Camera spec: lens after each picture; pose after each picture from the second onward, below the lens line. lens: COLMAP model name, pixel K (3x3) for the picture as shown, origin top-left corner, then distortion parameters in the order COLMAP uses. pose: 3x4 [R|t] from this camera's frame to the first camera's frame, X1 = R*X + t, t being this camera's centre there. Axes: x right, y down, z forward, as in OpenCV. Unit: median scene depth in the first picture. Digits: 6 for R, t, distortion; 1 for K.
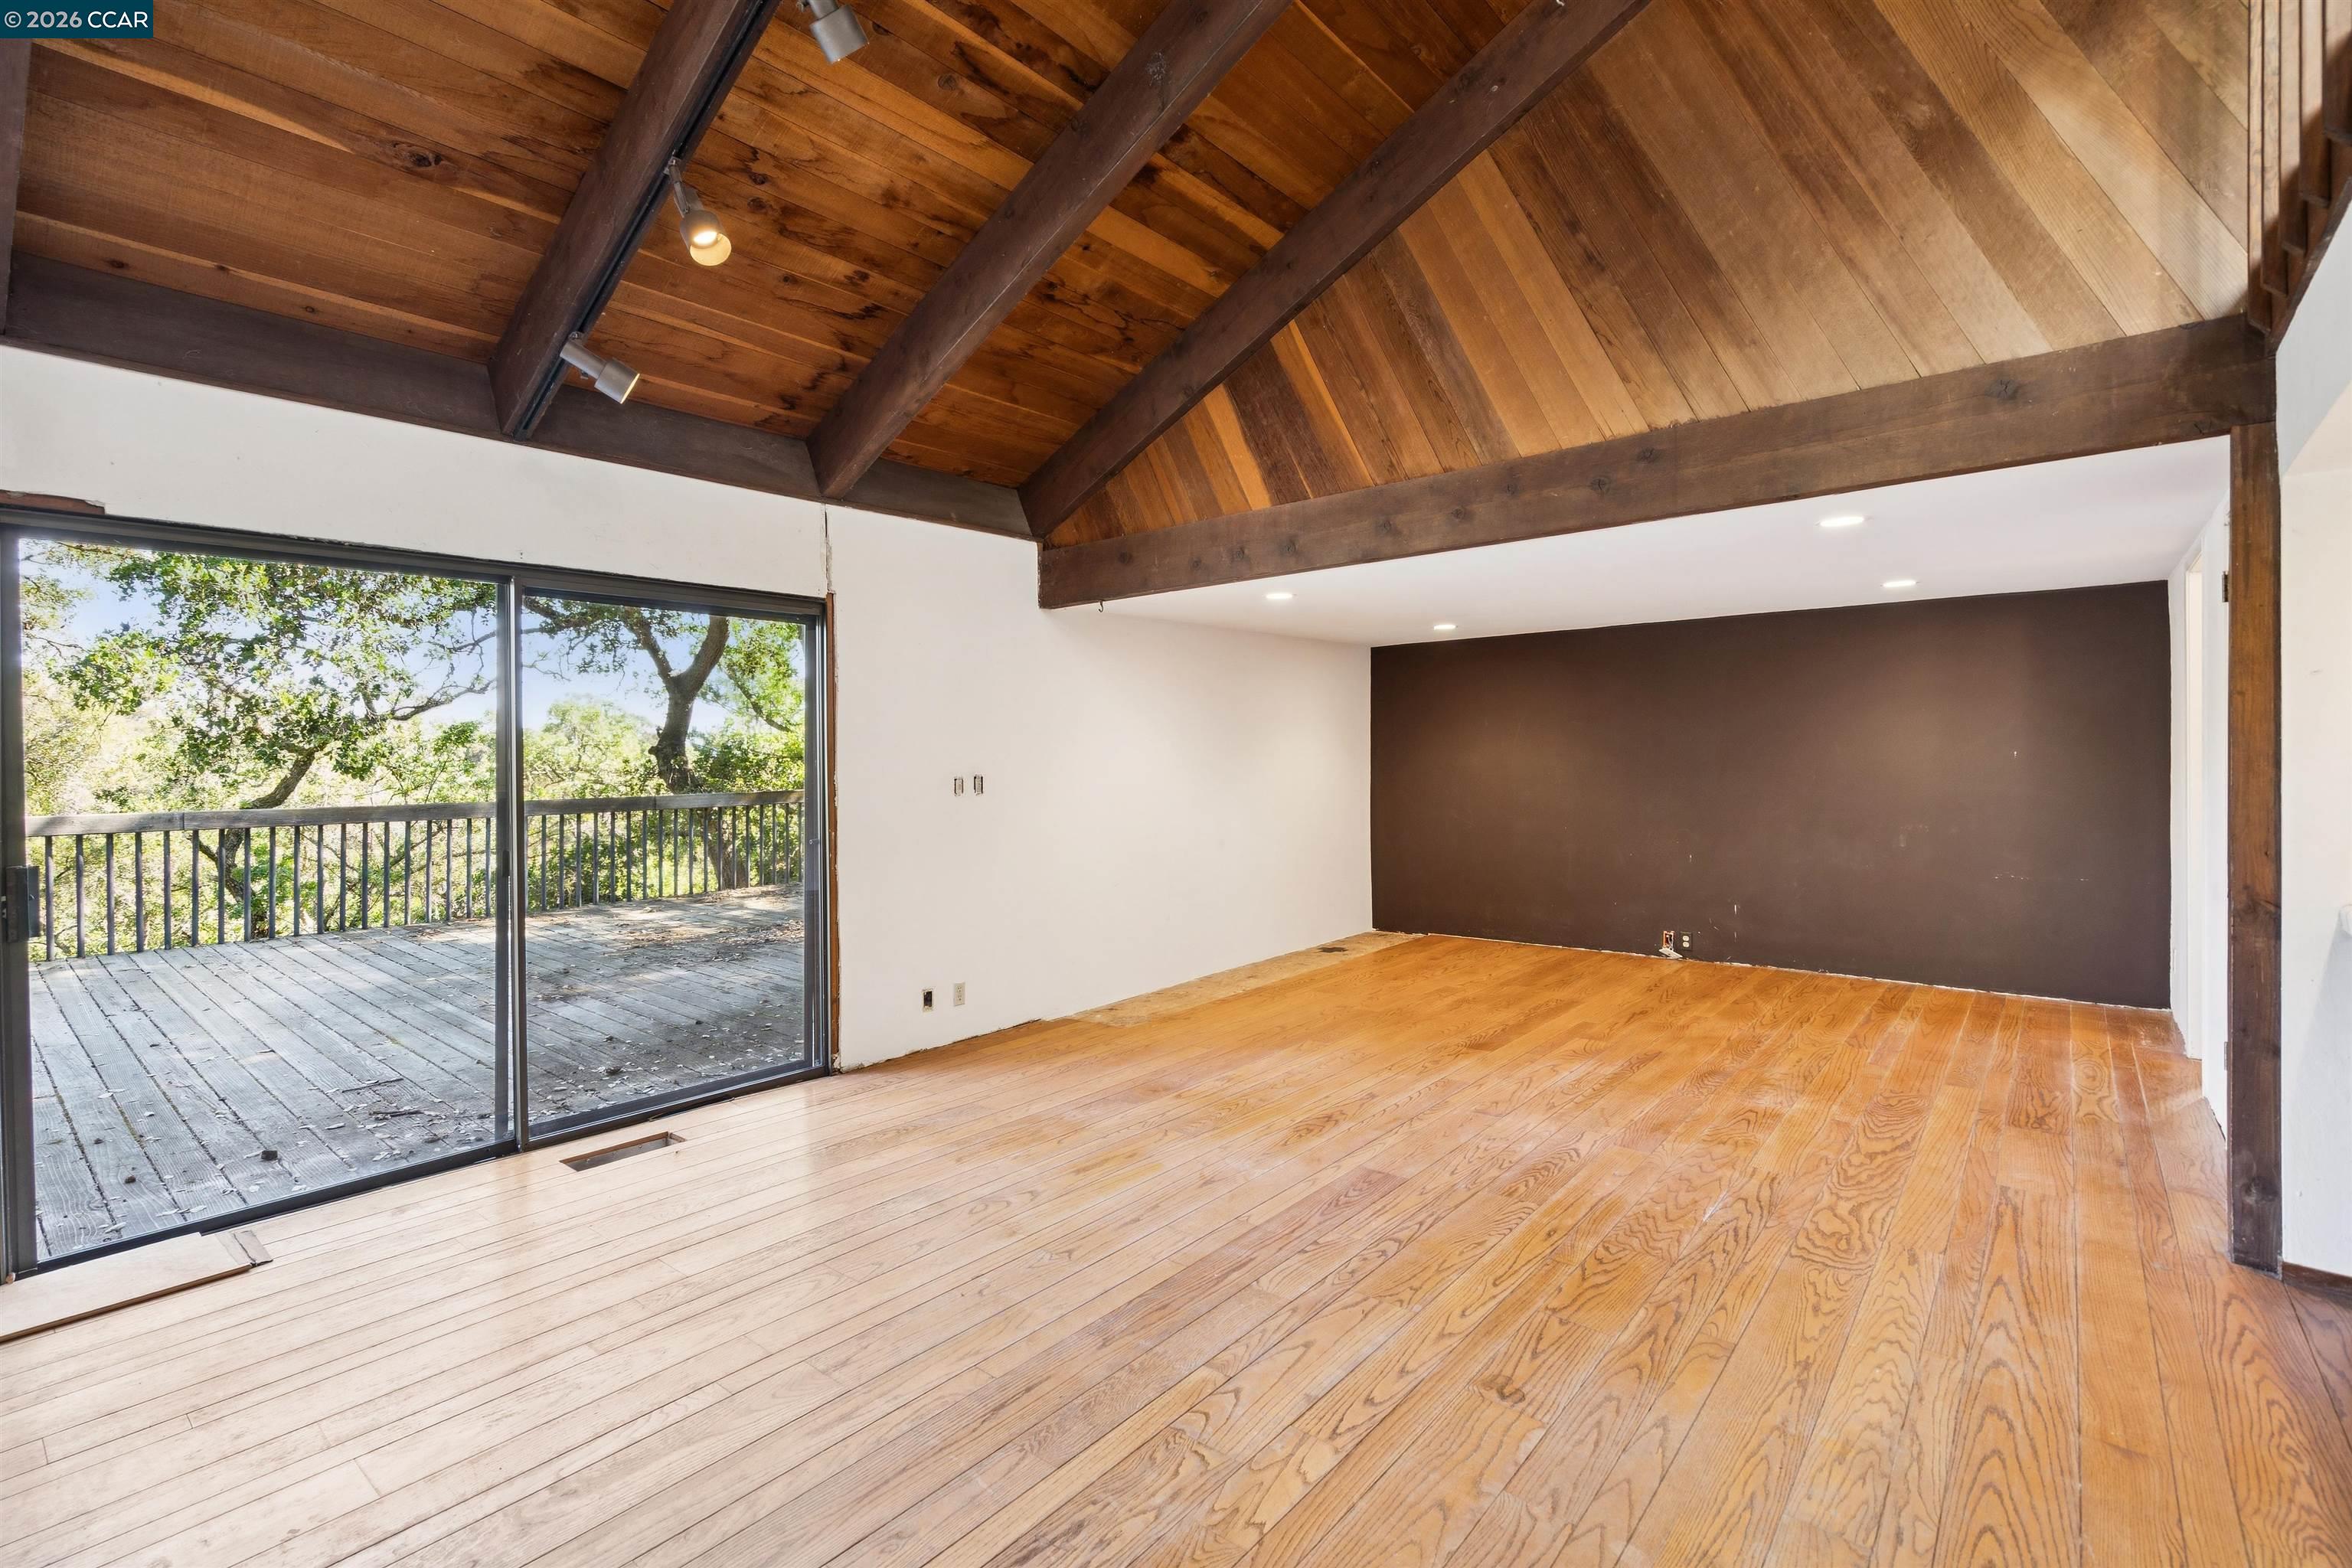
lens RADIAL K [[1083.3, 0, 1157.7], [0, 1083.3, 754.6], [0, 0, 1]] dist [-0.002258, -0.000395]
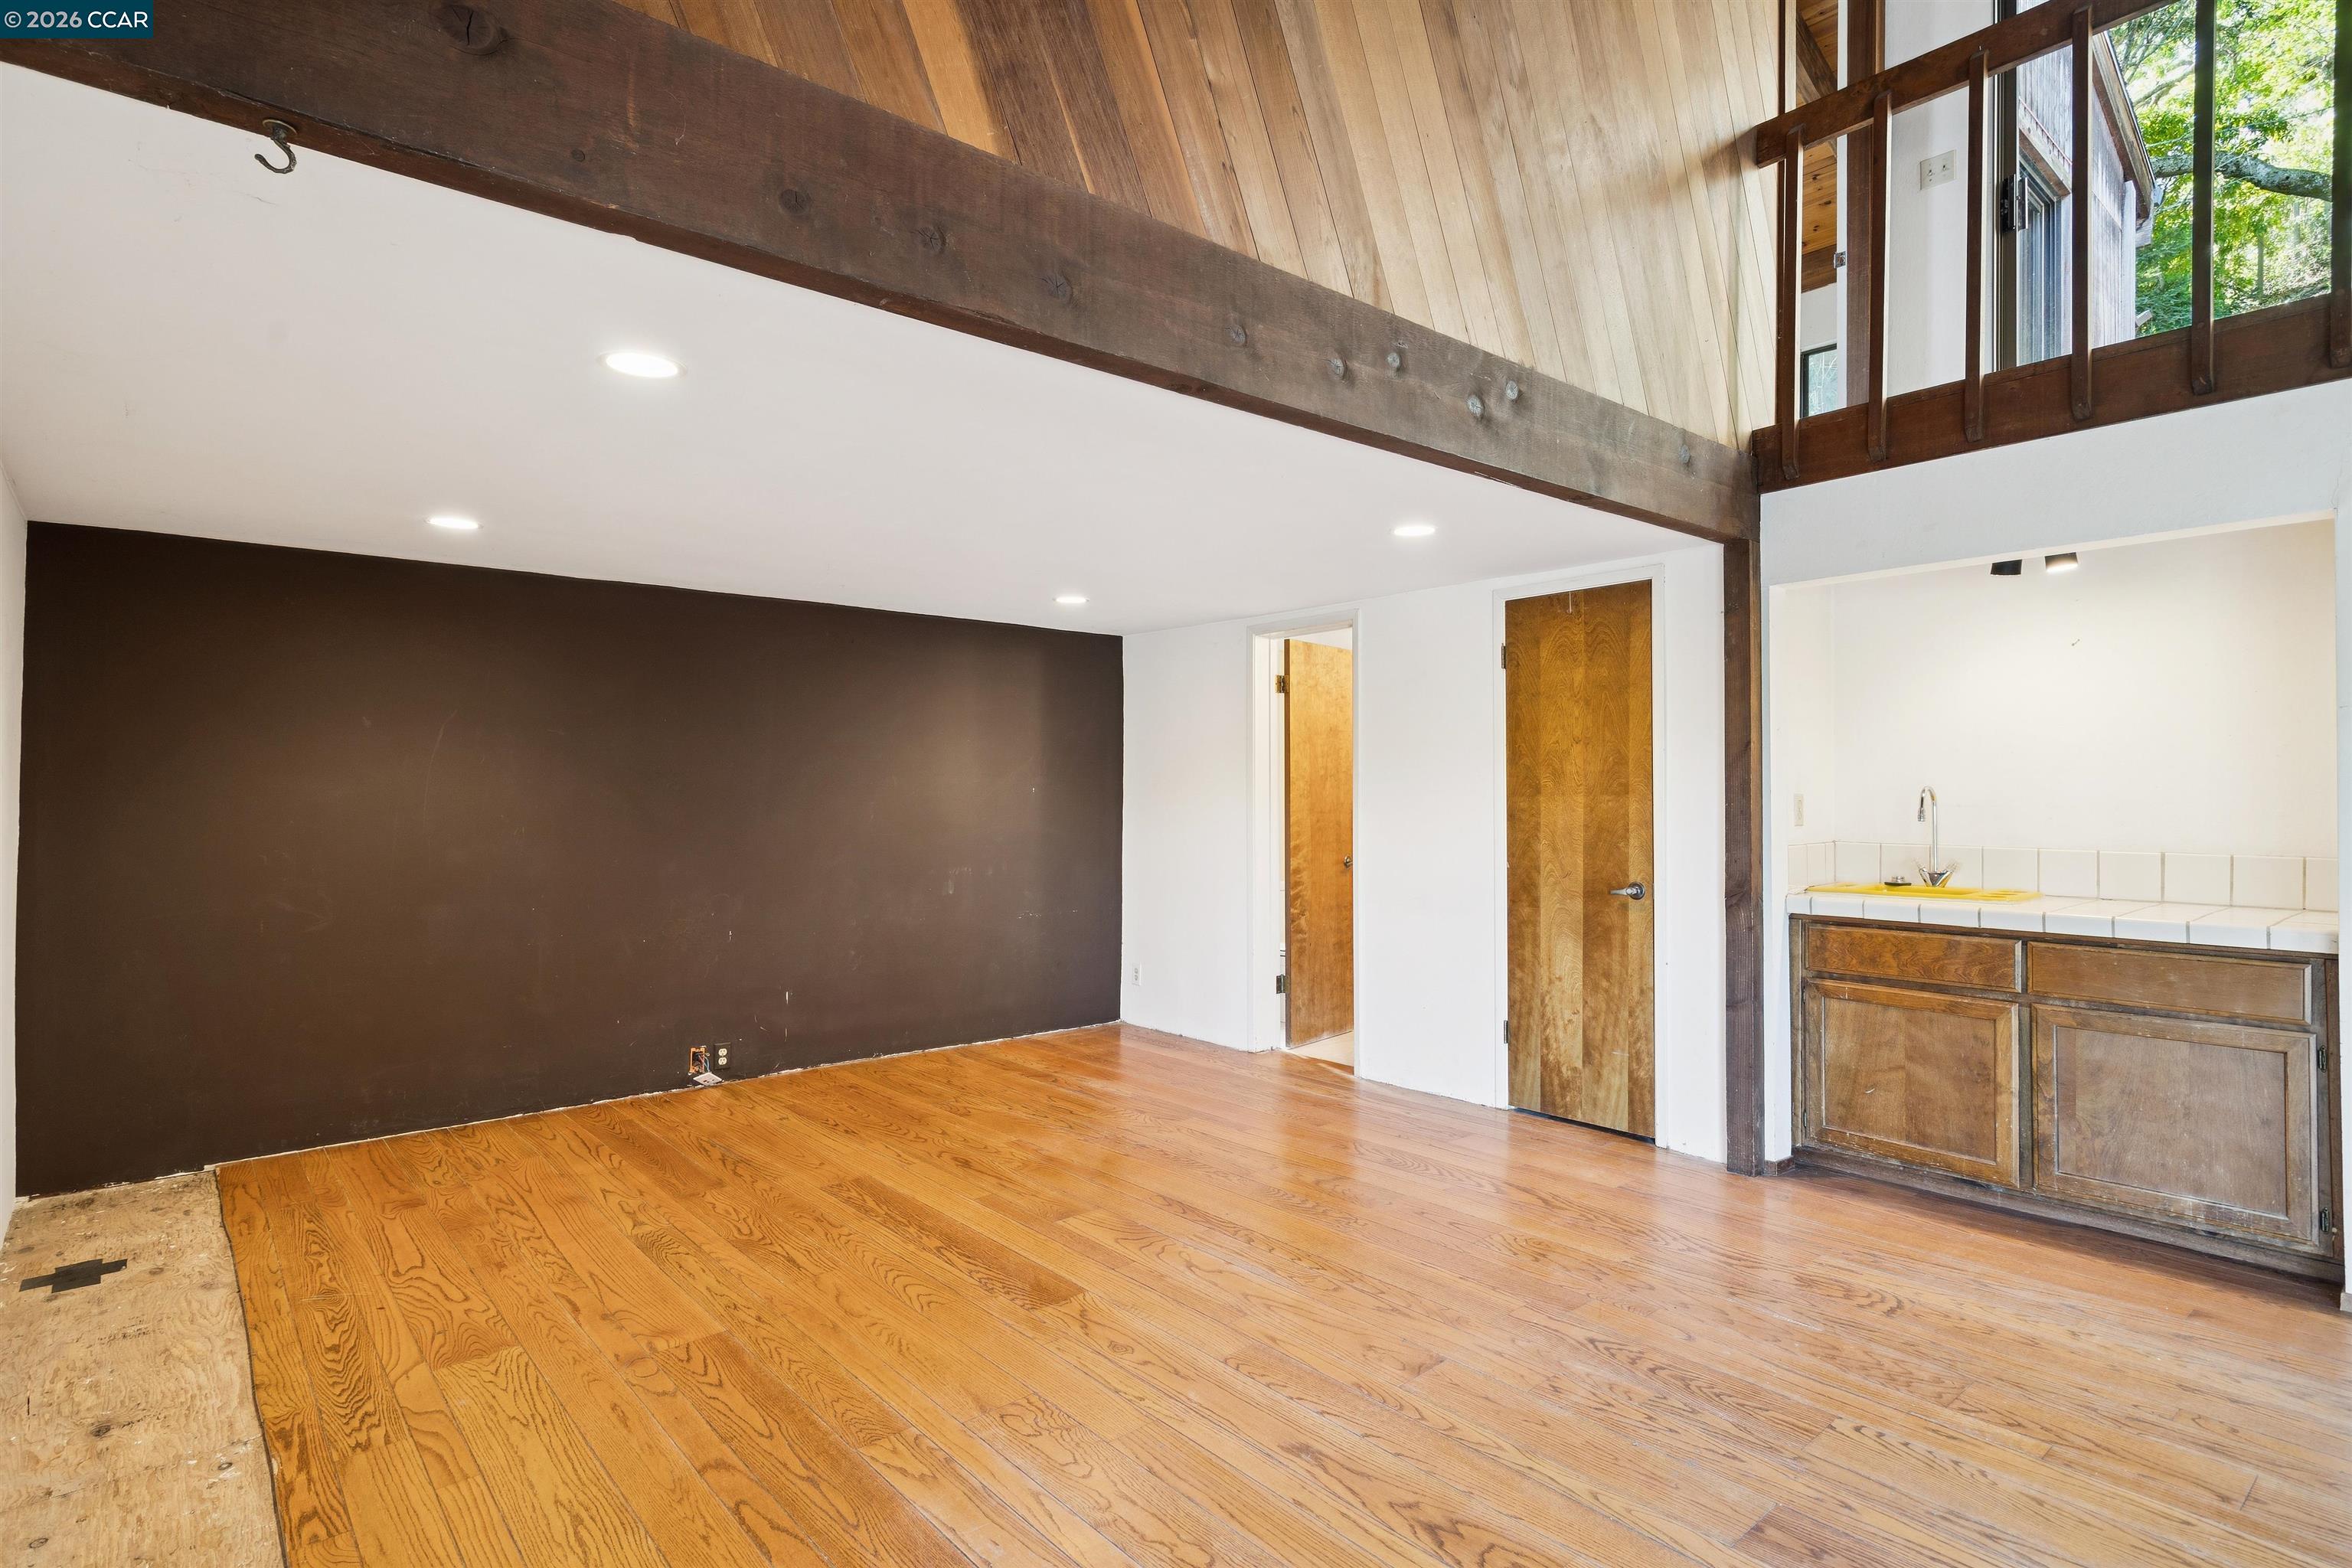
lens RADIAL K [[1192.3, 0, 1175.3], [0, 1192.3, 796.1], [0, 0, 1]] dist [0.001109, 0.000608]
pose [[0.170851, 0.002979, 0.985292, -0.385439], [-0.000817, 0.999996, -0.002881, 0.011366], [-0.985297, -0.000312, 0.170853, 1.023513]]
